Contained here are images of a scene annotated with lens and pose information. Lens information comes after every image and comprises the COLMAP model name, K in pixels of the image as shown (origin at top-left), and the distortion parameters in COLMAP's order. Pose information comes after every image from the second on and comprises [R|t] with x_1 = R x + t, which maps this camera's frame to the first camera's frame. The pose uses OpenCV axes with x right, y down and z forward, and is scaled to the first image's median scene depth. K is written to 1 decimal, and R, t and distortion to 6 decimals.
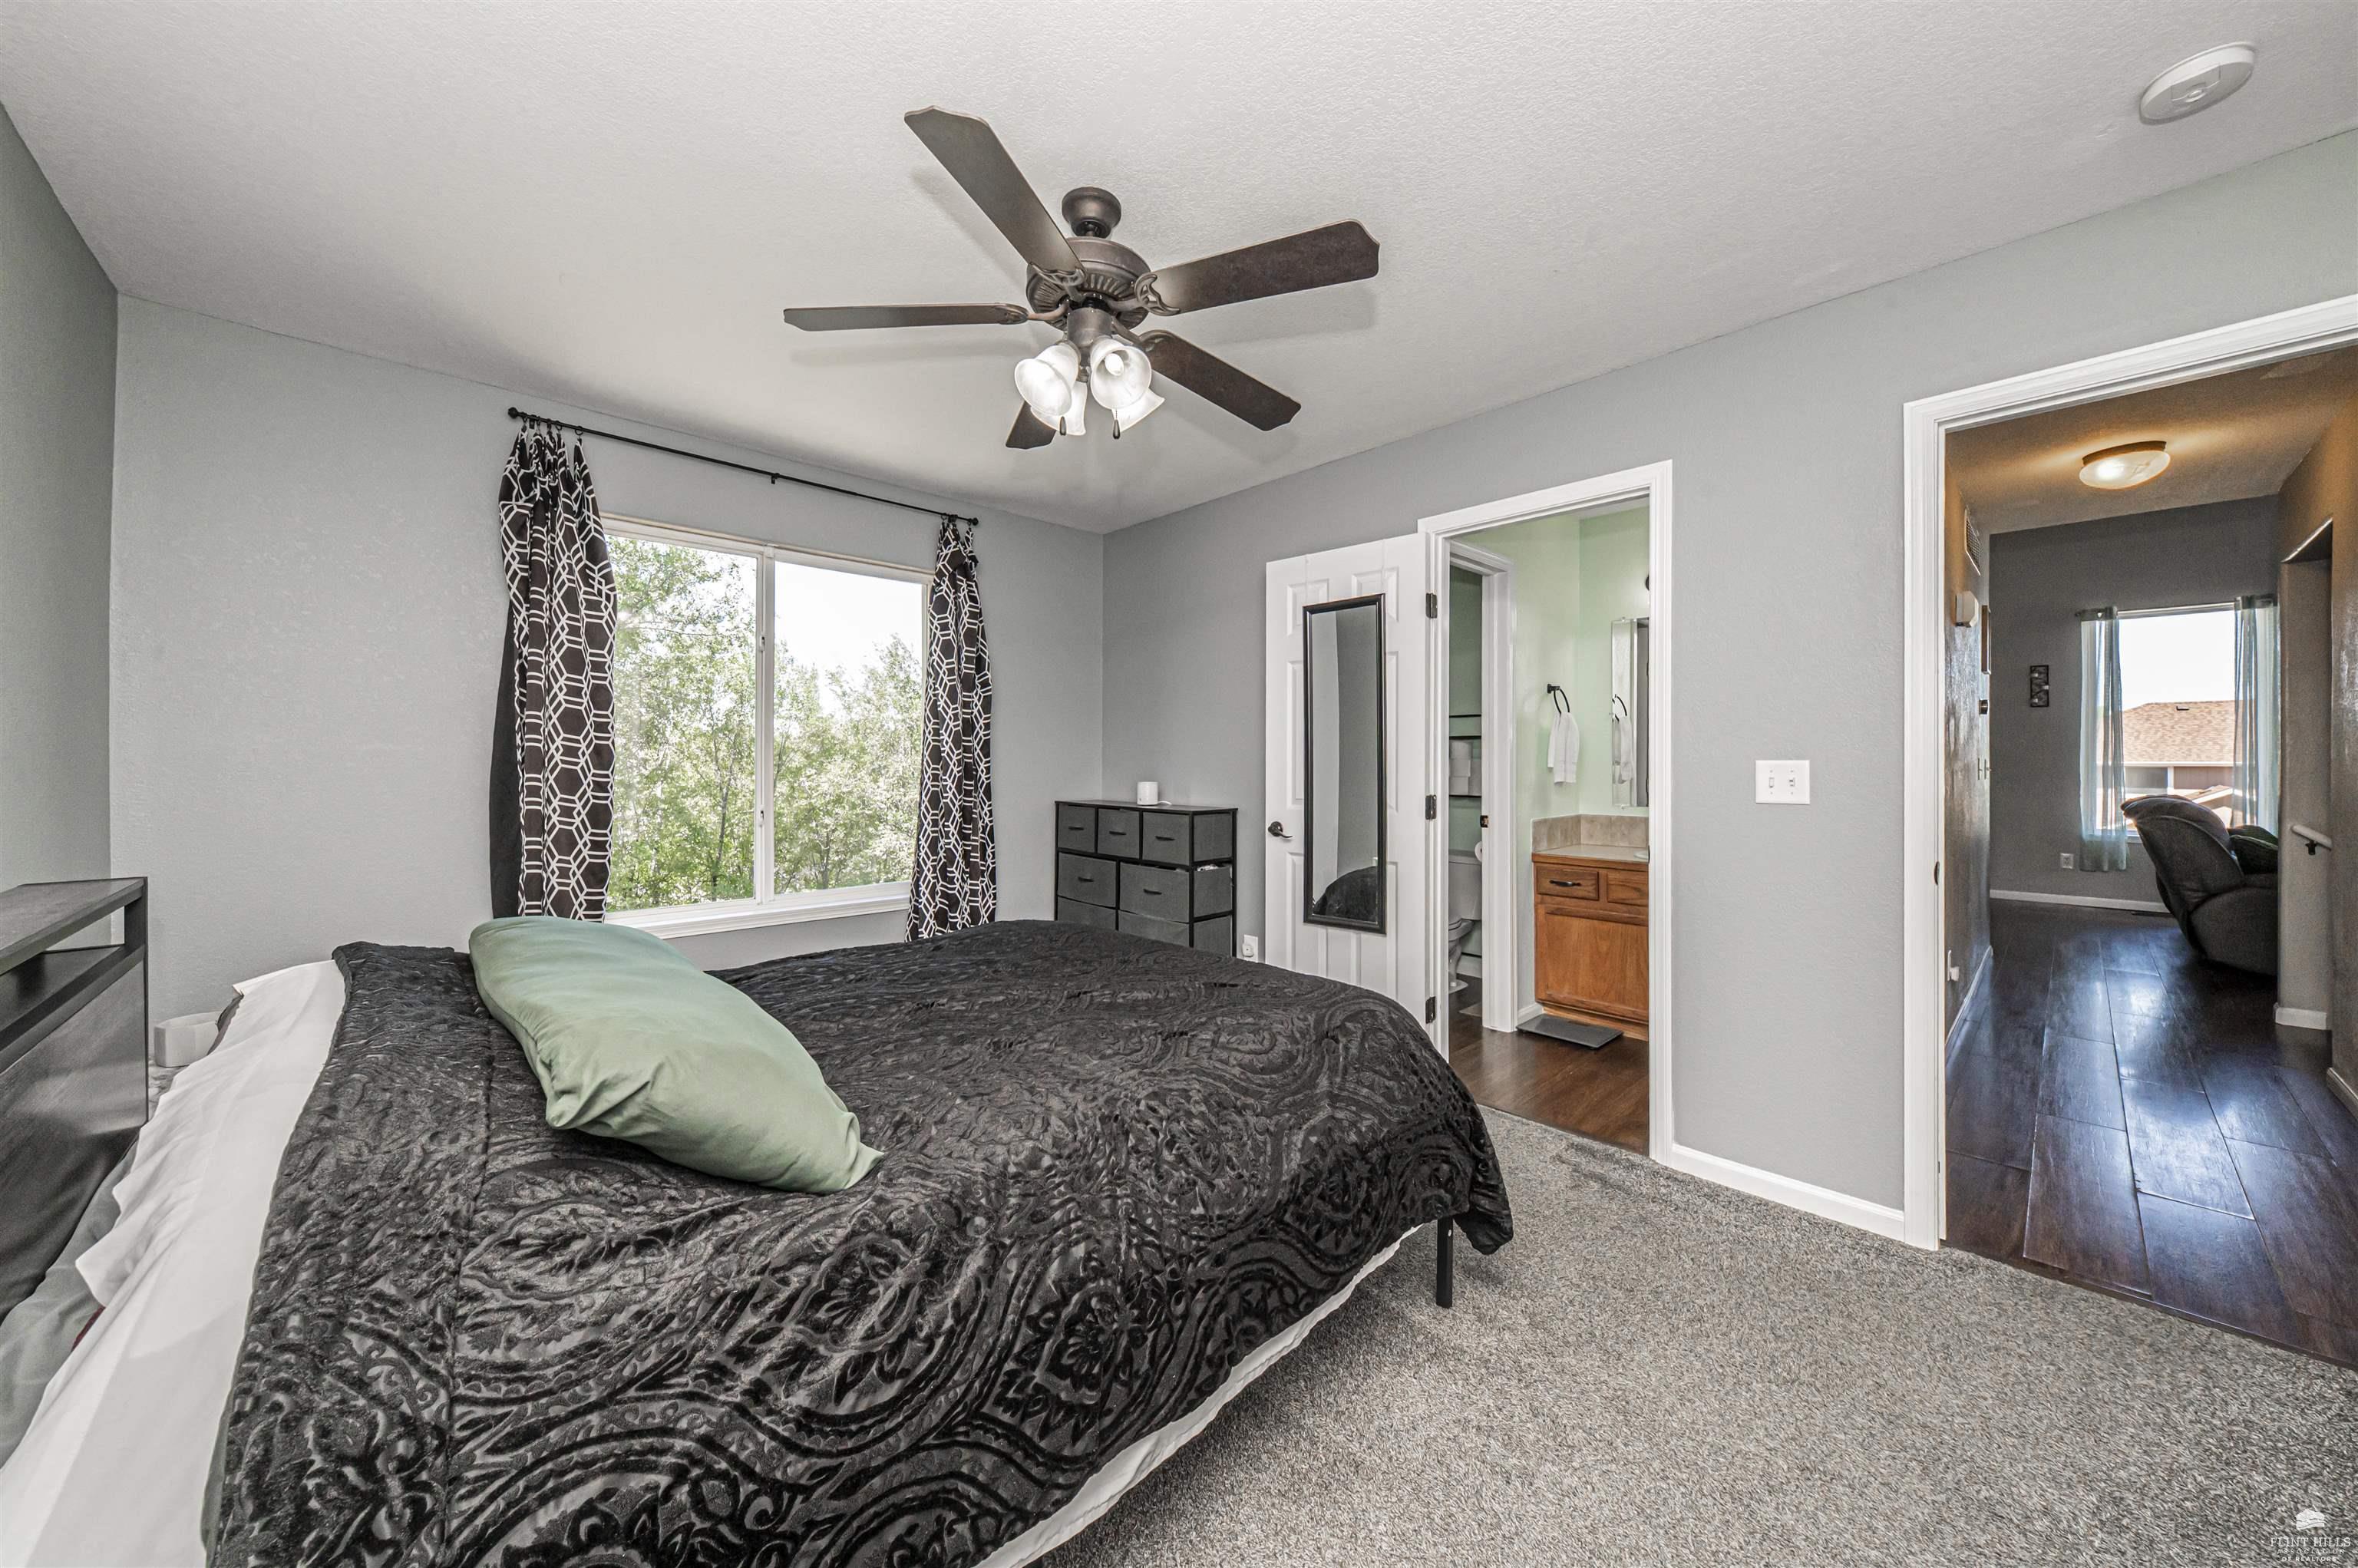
lens RADIAL K [[827.0, 0, 1187.7], [0, 827.0, 780.8], [0, 0, 1]] dist [0.000666, -0.005148]
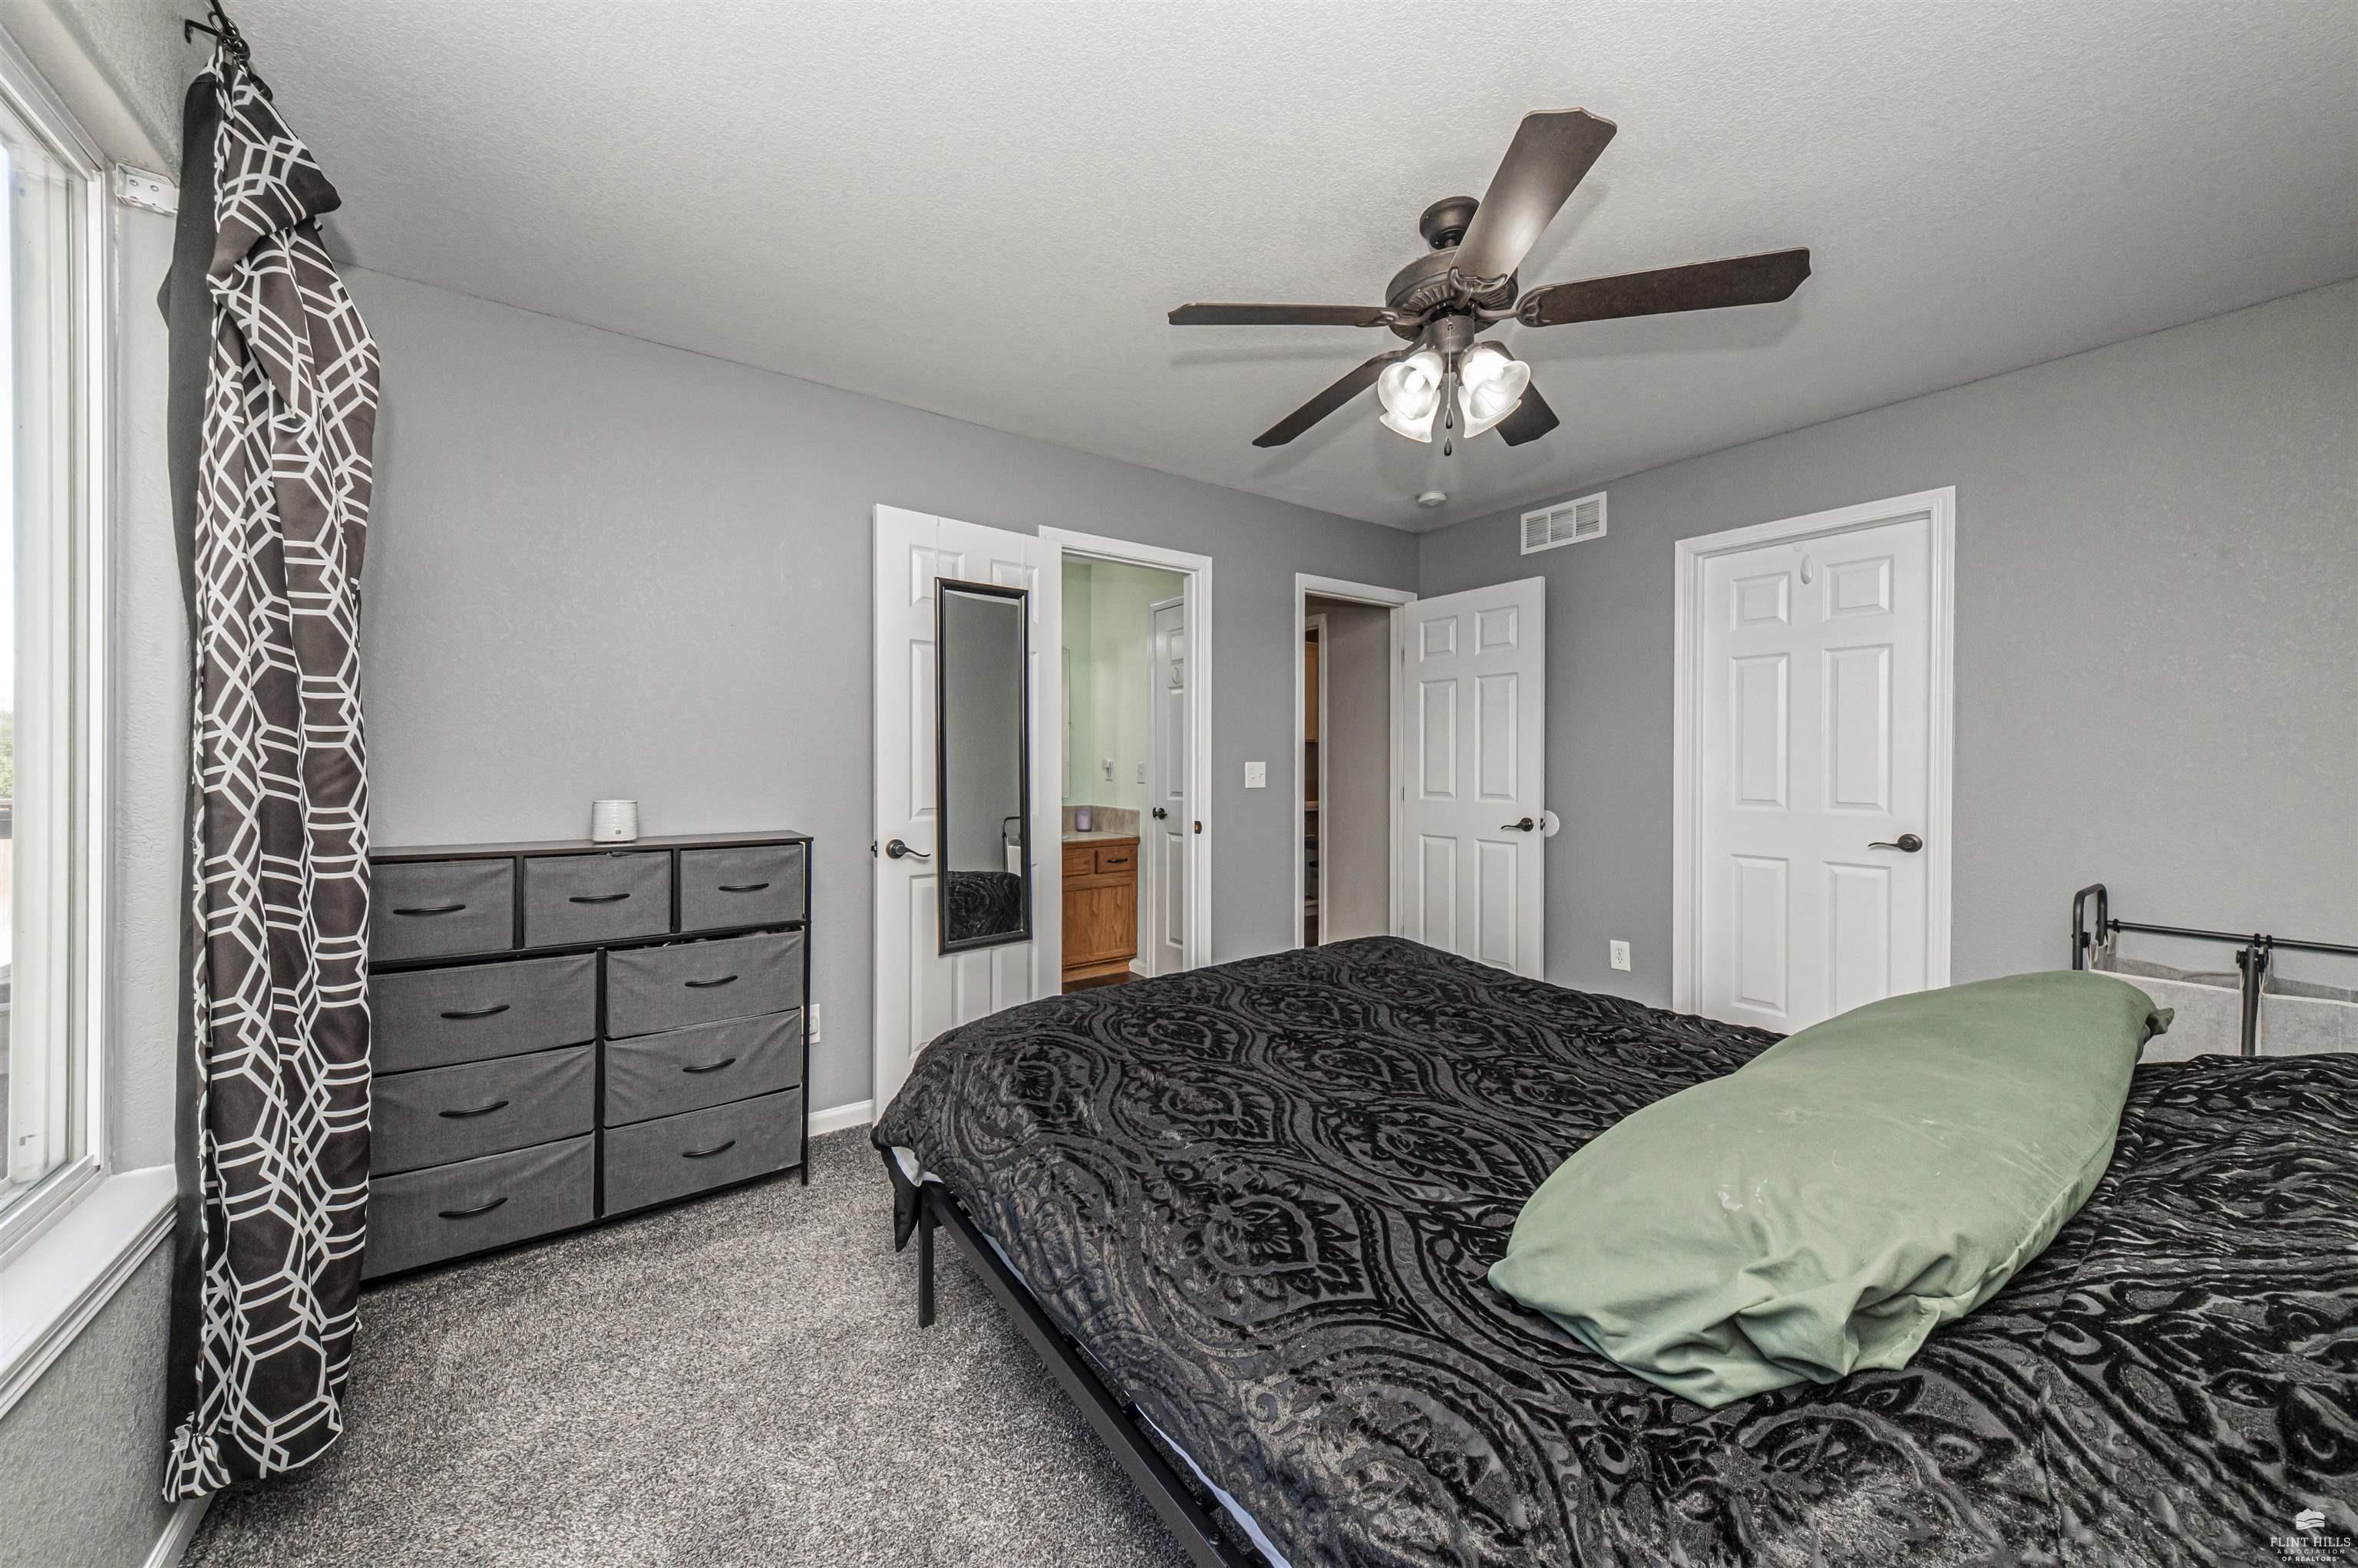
lens RADIAL K [[827.0, 0, 1187.7], [0, 827.0, 780.8], [0, 0, 1]] dist [0.000666, -0.005148]
pose [[0.110479, -0.023338, 0.993604, -0.677130], [0.021364, 0.999549, 0.021102, -0.017784], [-0.993649, 0.018896, 0.110928, 0.672660]]
